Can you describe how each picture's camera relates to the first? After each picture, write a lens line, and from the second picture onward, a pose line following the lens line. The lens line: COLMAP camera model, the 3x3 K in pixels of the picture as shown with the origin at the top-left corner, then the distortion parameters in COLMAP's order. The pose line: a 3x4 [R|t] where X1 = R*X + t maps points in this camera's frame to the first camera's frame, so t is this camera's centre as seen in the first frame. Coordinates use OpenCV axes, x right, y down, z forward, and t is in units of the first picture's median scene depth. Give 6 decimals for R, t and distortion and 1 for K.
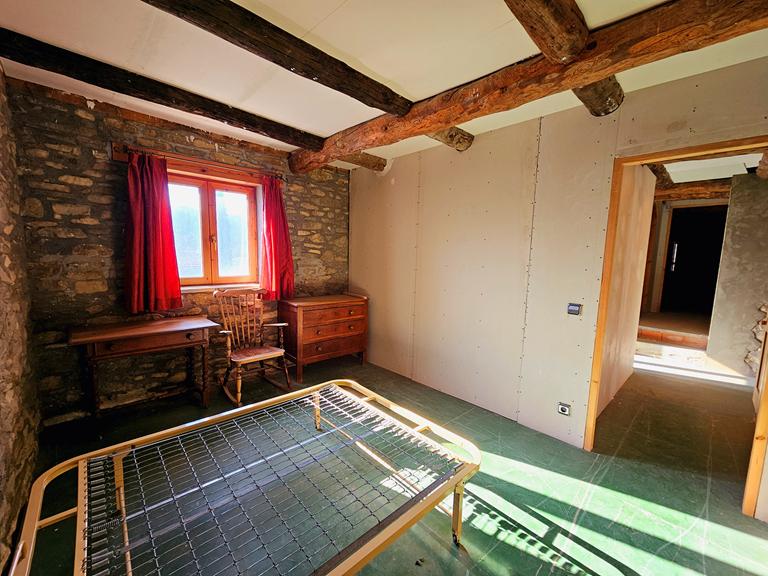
lens RADIAL K [[312.1, 0, 380.9], [0, 312.1, 285.3], [0, 0, 1]] dist [0.000132, -0.001550]
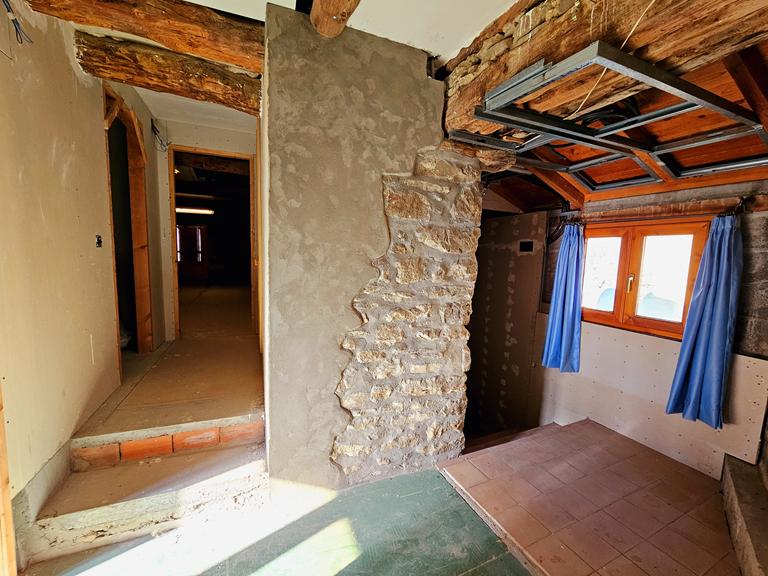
lens RADIAL K [[312.1, 0, 380.6], [0, 312.1, 287.9], [0, 0, 1]] dist [0.000132, -0.001550]
pose [[0.308540, -0.116683, 0.944028, 0.790090], [0.081105, 0.992061, 0.096112, -0.046576], [-0.947747, 0.046911, 0.315554, 0.776397]]
